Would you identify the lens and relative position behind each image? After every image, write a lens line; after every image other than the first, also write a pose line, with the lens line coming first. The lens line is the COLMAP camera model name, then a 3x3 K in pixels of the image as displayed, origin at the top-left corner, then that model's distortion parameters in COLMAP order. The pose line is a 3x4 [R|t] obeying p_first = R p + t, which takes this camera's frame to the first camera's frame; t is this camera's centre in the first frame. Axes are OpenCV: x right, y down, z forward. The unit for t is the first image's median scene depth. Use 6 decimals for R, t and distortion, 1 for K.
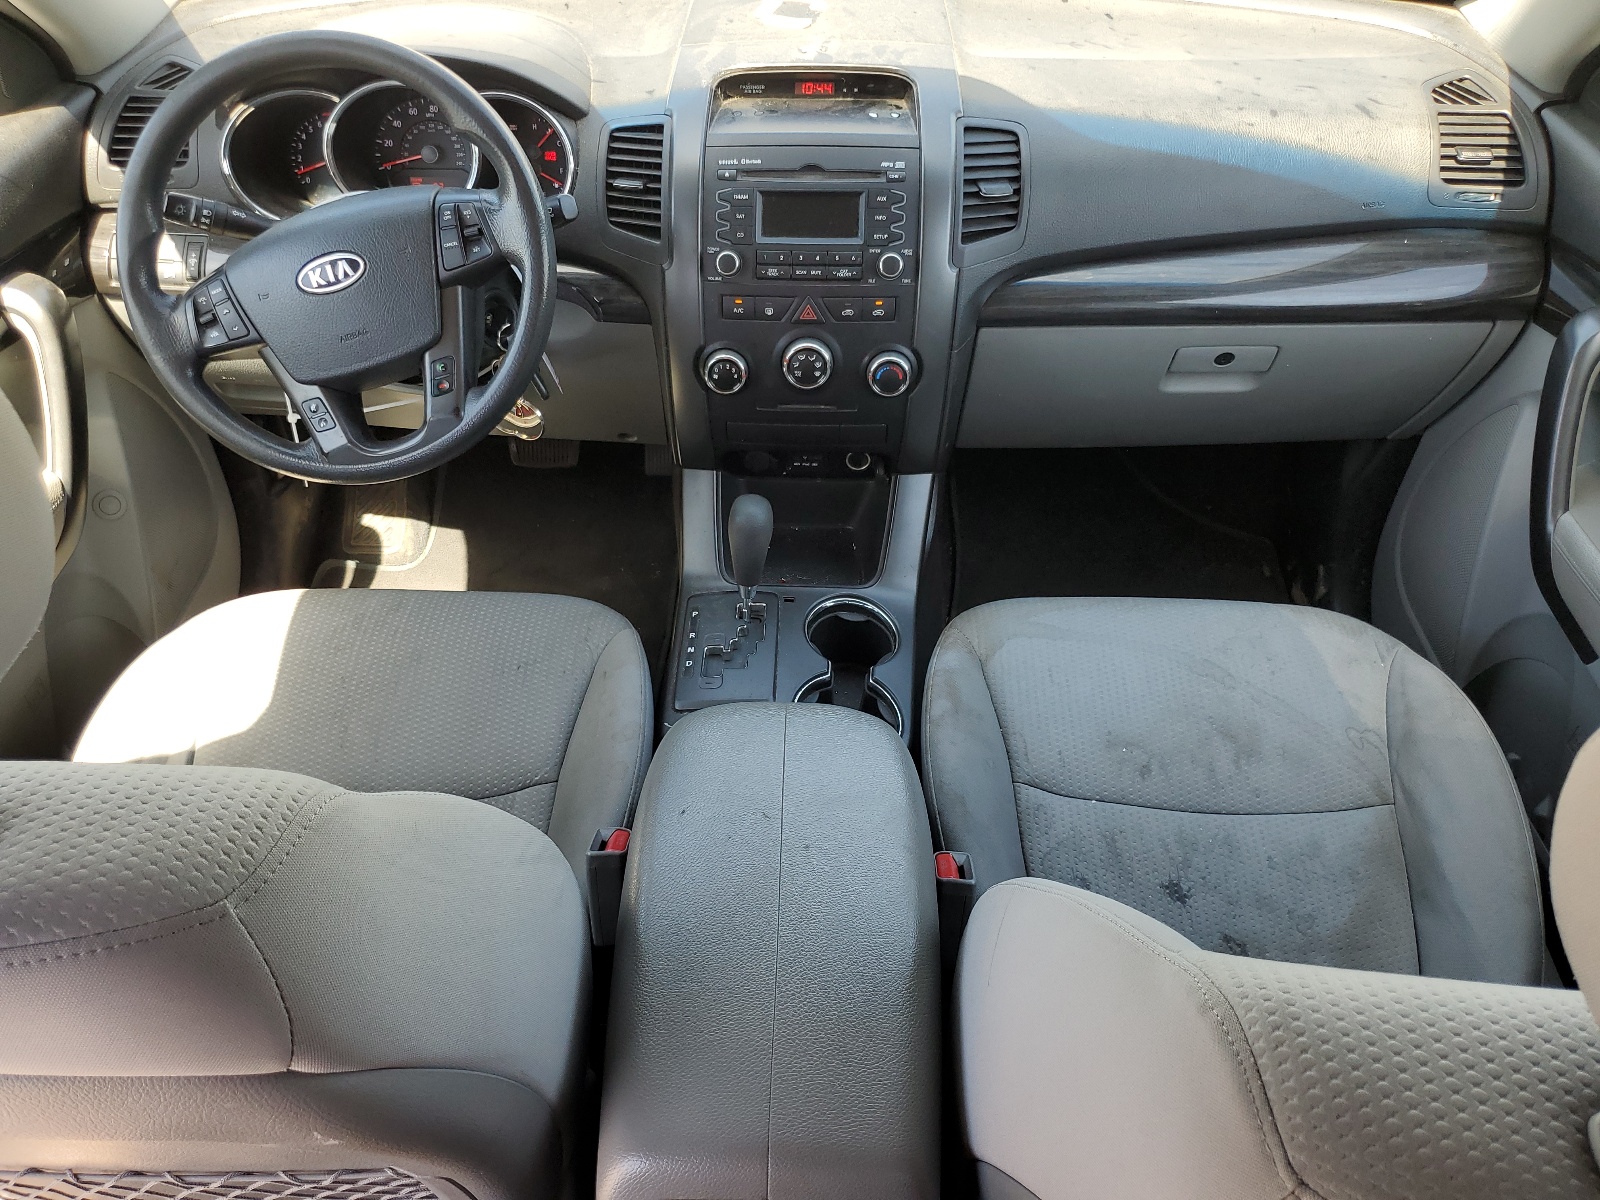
lens RADIAL K [[1220.8, 0, 797.4], [0, 1220.8, 597.3], [0, 0, 1]] dist [-0.001644, -0.001538]
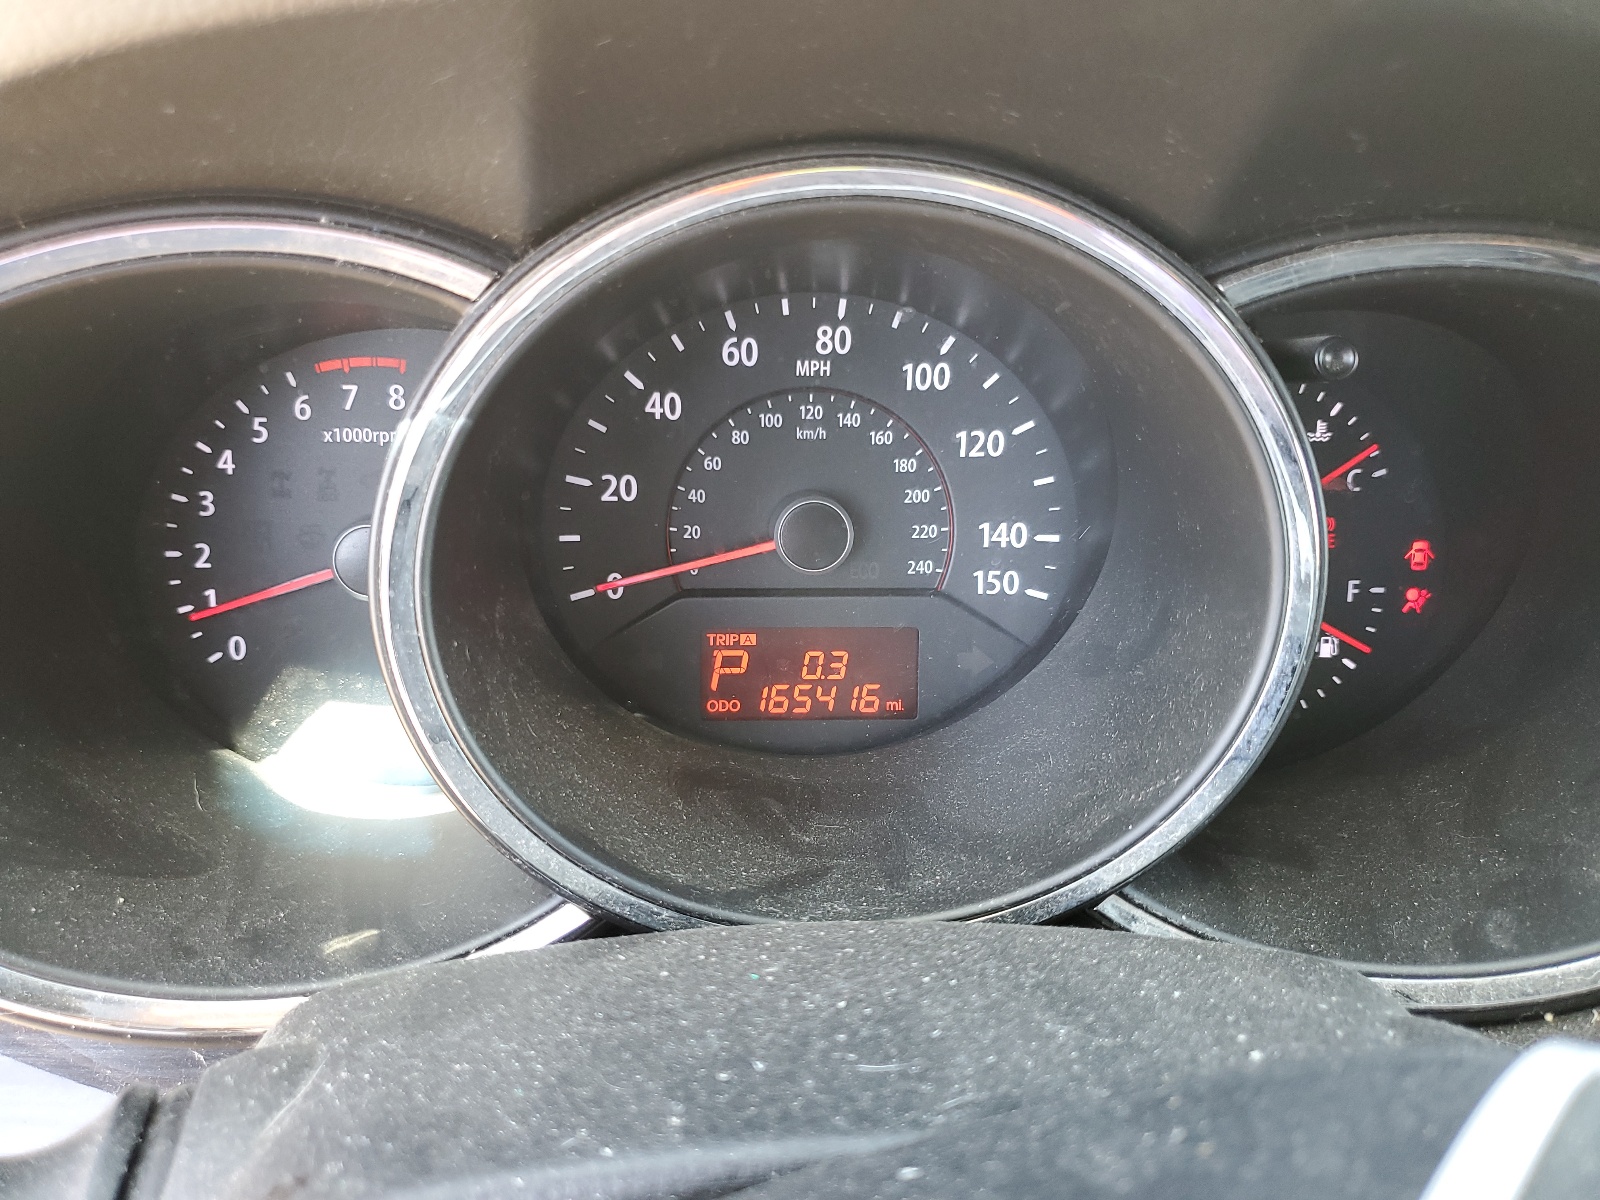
lens RADIAL K [[1220.8, 0, 801.1], [0, 1220.8, 603.4], [0, 0, 1]] dist [-0.001644, -0.001538]
pose [[0.997445, -0.019729, 0.068655, -0.318713], [0.030885, 0.985737, -0.165434, -0.314899], [-0.064412, 0.167132, 0.983828, 0.785252]]
